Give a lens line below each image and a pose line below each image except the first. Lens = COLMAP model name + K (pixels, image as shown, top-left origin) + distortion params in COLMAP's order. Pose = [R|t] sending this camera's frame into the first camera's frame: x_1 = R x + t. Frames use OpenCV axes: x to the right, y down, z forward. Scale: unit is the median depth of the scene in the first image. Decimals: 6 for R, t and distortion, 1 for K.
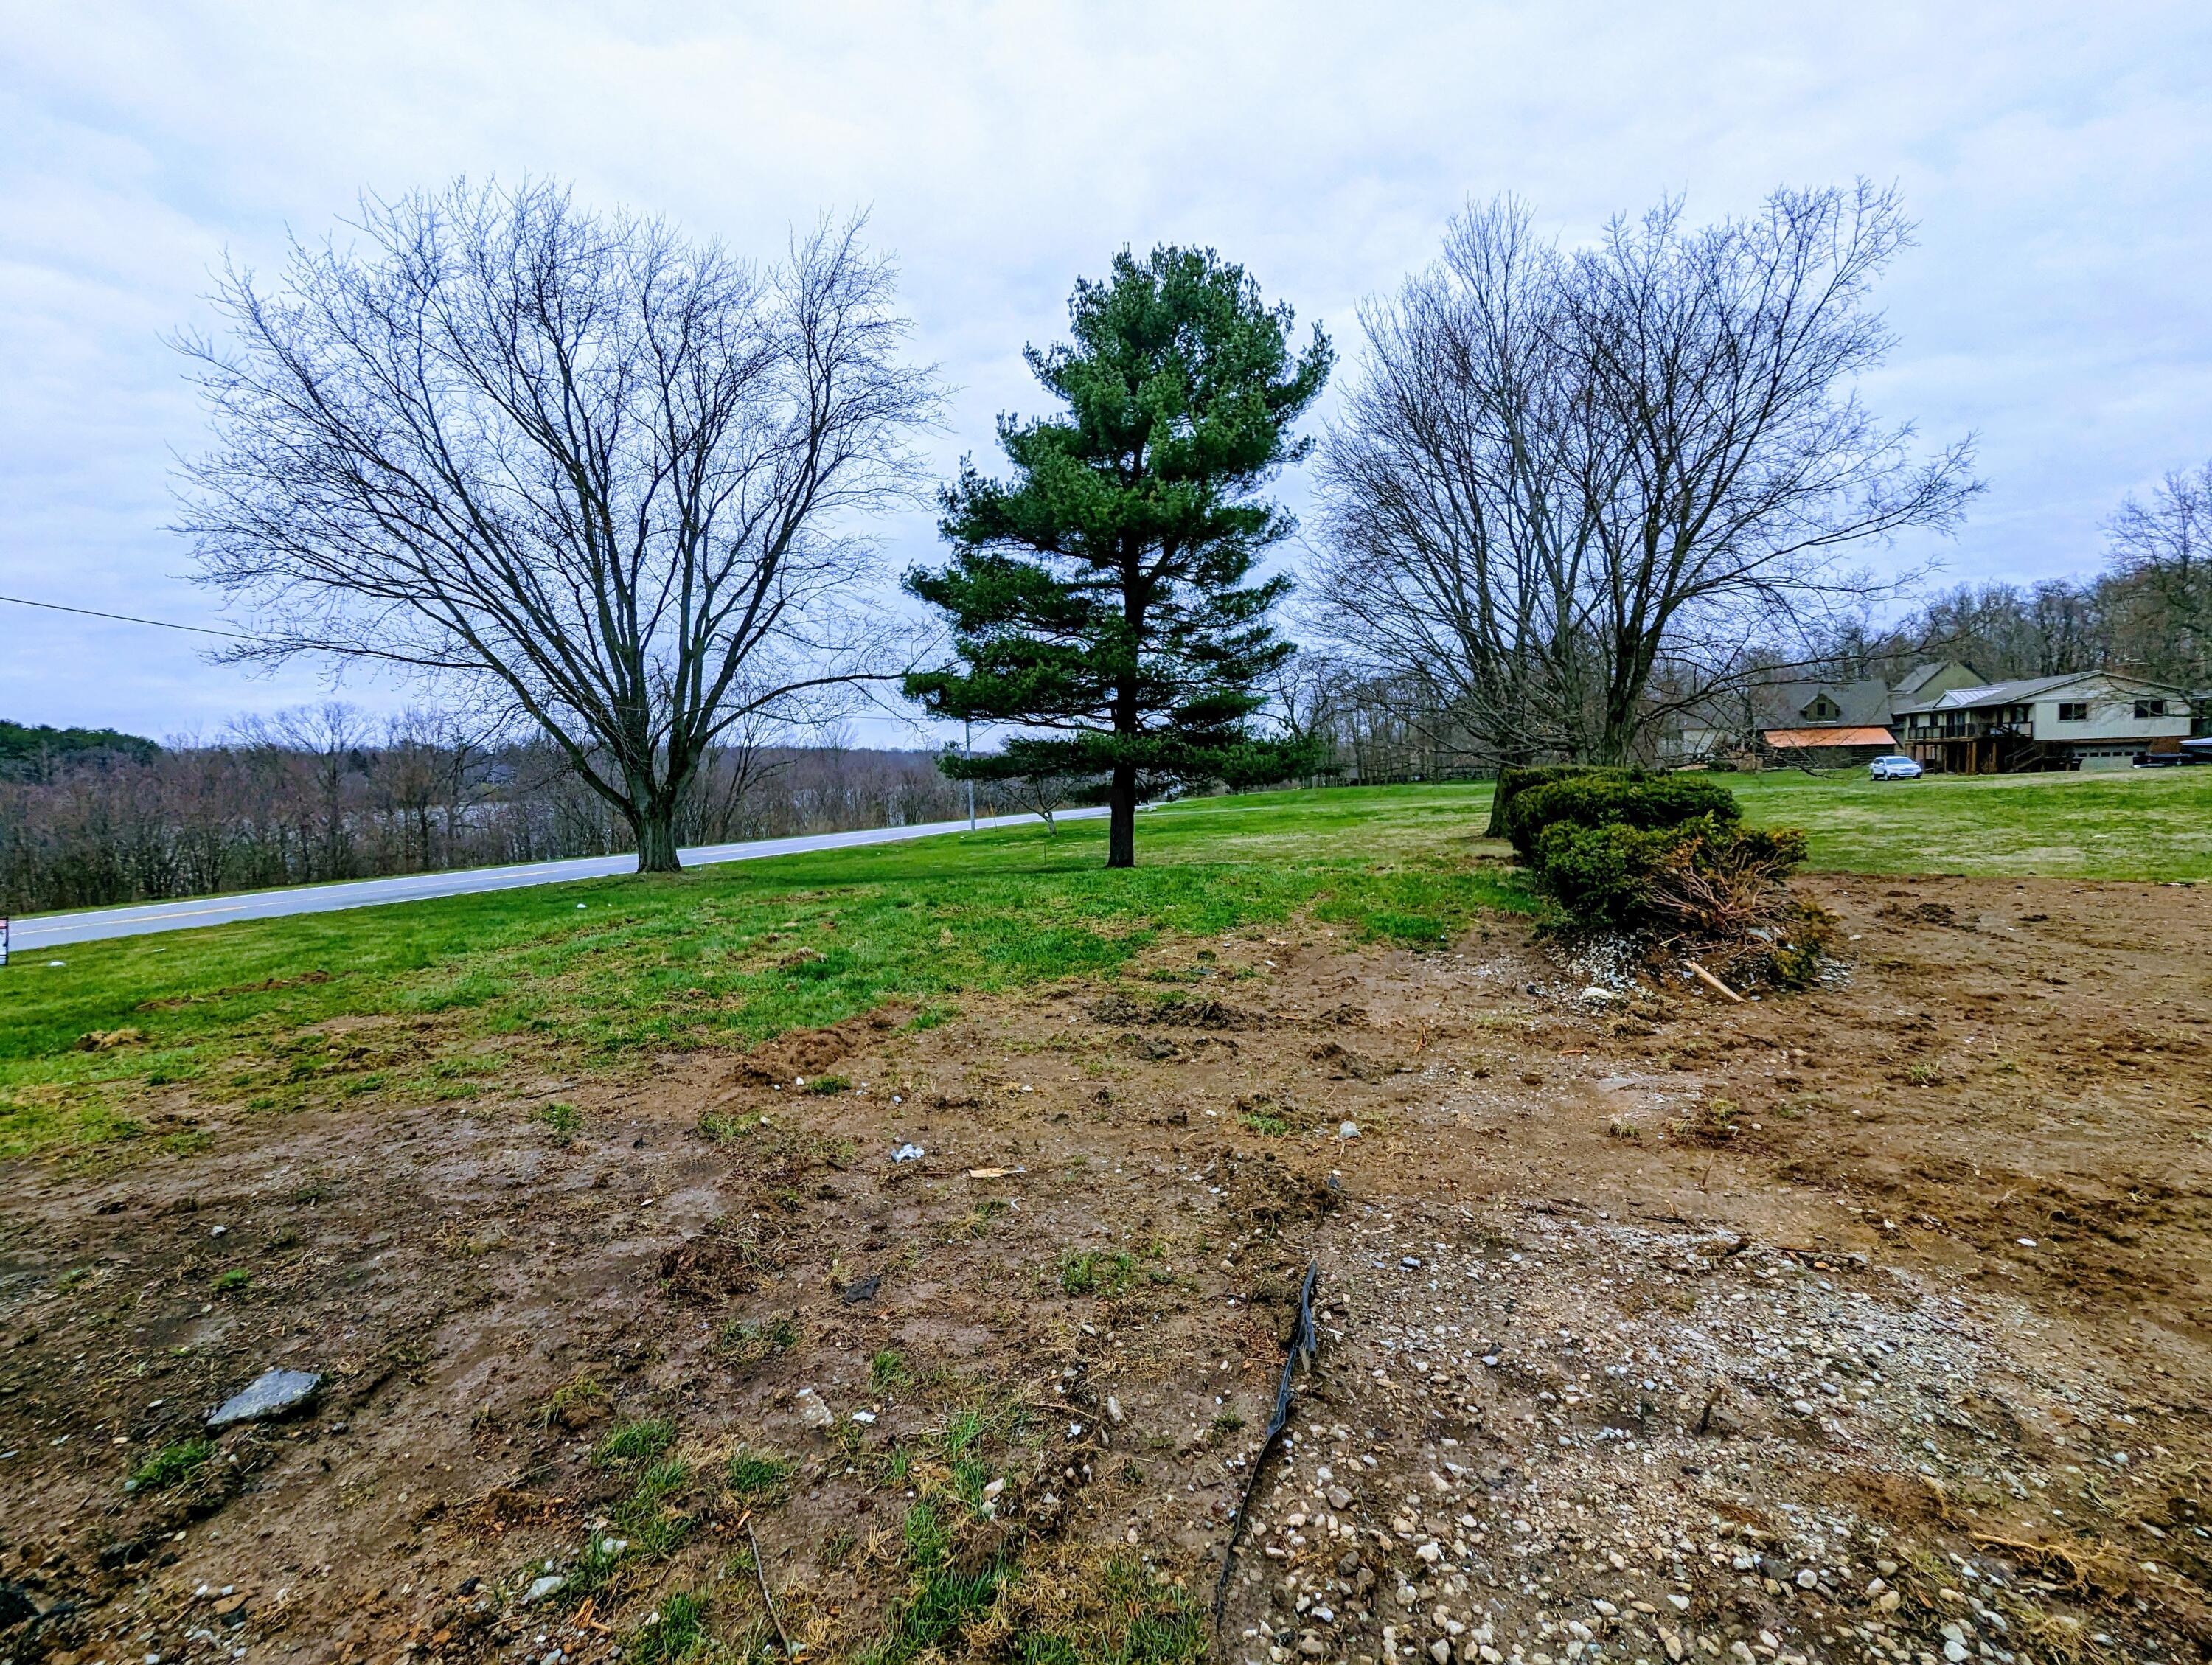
lens RADIAL K [[1046.7, 0, 1112.7], [0, 1046.7, 825.2], [0, 0, 1]] dist [0.000211, -0.000283]
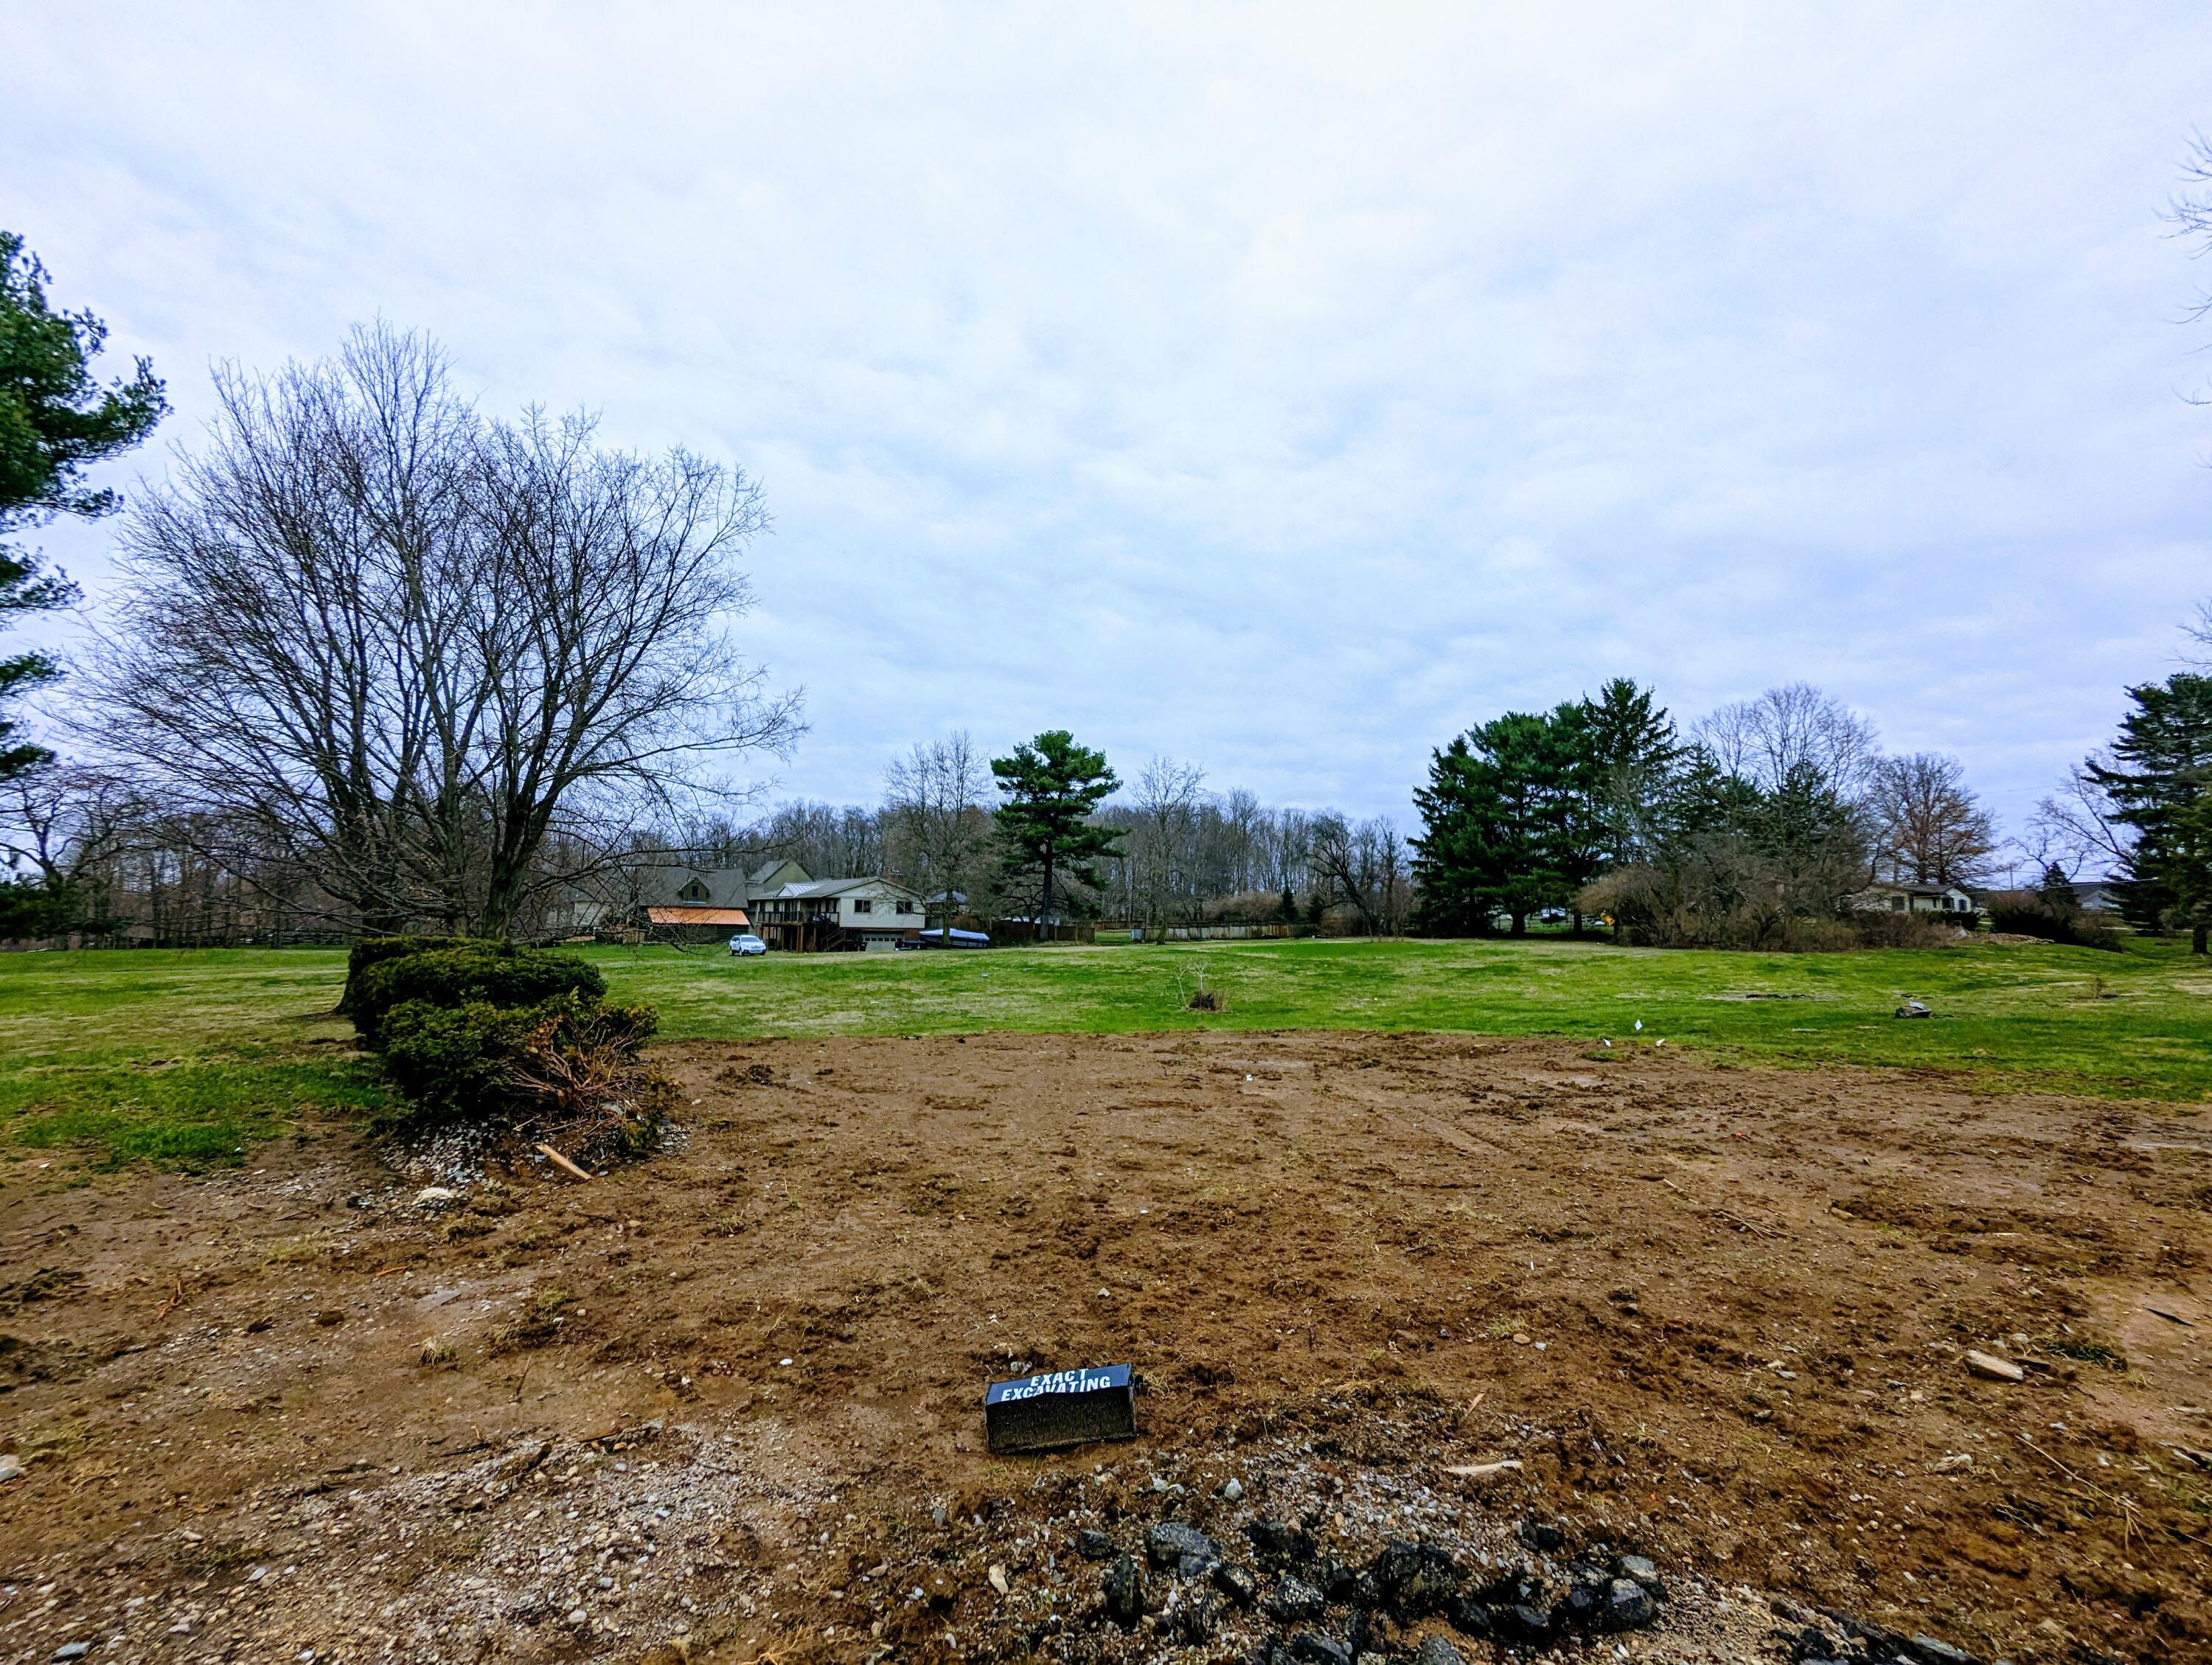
lens RADIAL K [[1046.7, 0, 1098.9], [0, 1046.7, 835.5], [0, 0, 1]] dist [0.000211, -0.000283]
pose [[0.571434, 0.114105, 0.812677, 0.006710], [0.010089, 0.989235, -0.145989, -0.002646], [-0.820586, 0.091622, 0.564131, -0.002939]]
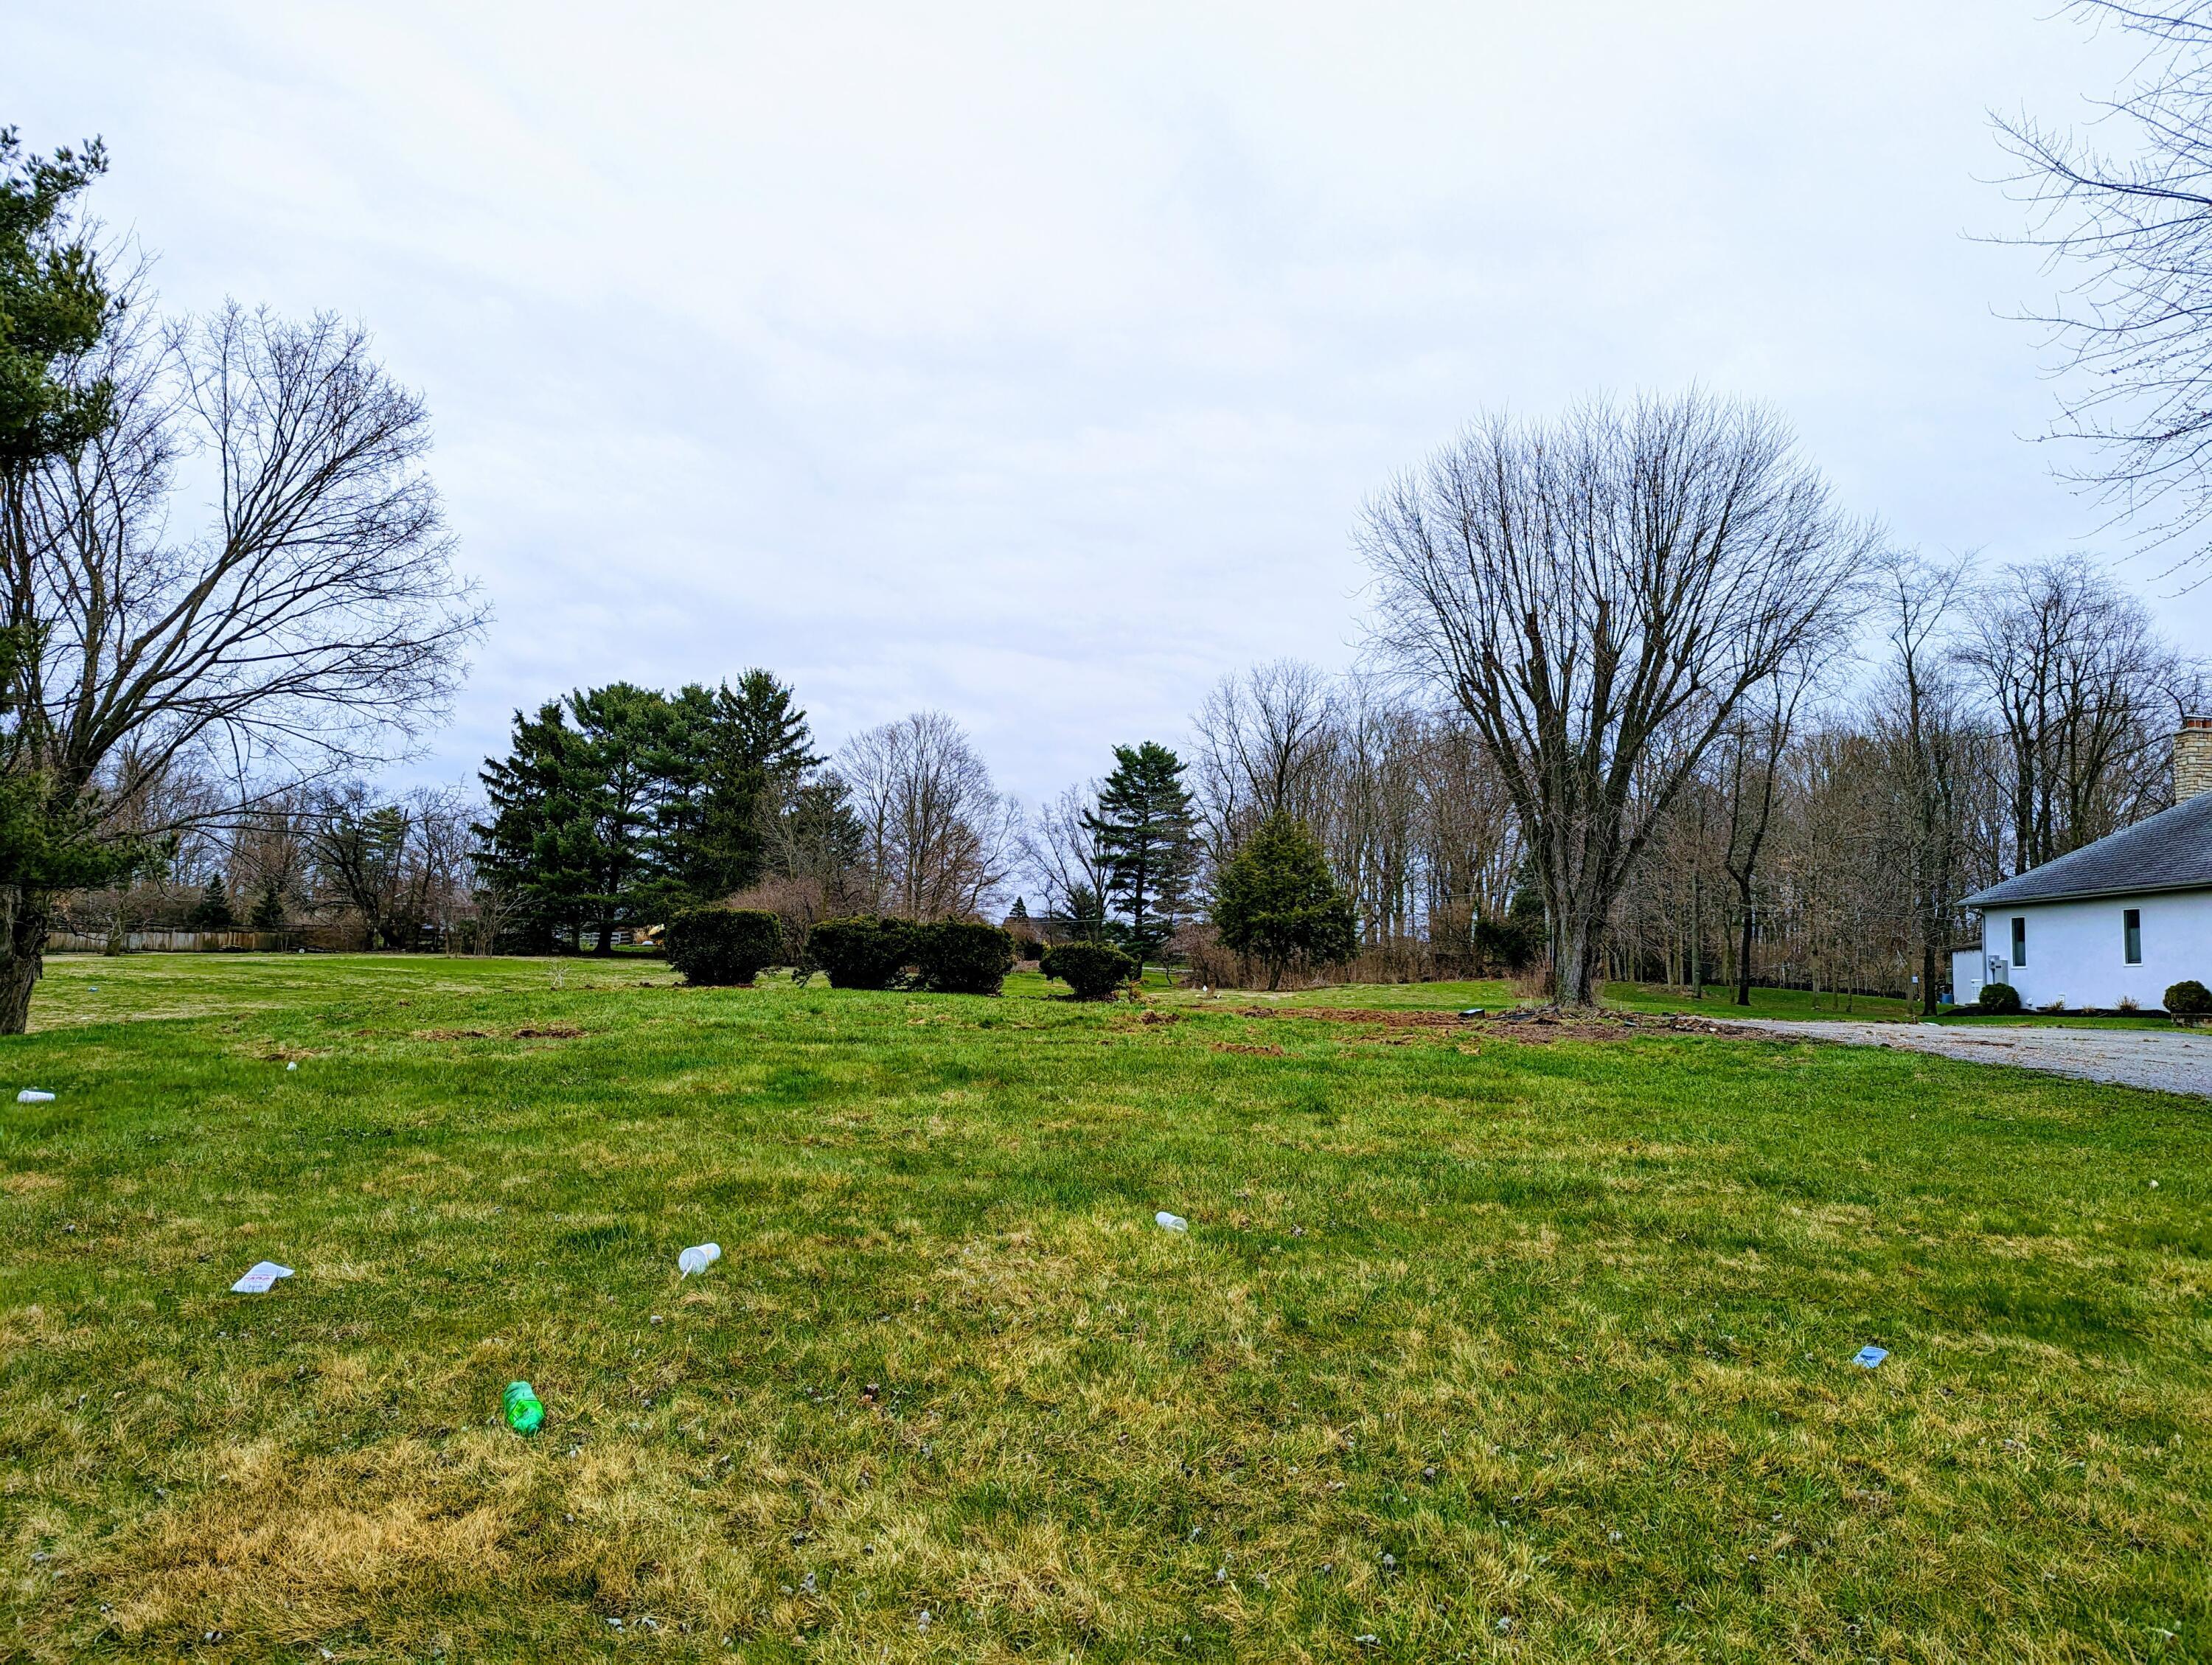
lens RADIAL K [[1548.9, 0, 1105.7], [0, 1548.9, 811.2], [0, 0, 1]] dist [0.056568, -0.040023]
pose [[-0.249478, 0.135697, 0.958826, -0.977723], [0.027887, 0.990729, -0.132957, 0.060763], [-0.967979, -0.006431, -0.250950, 0.719283]]
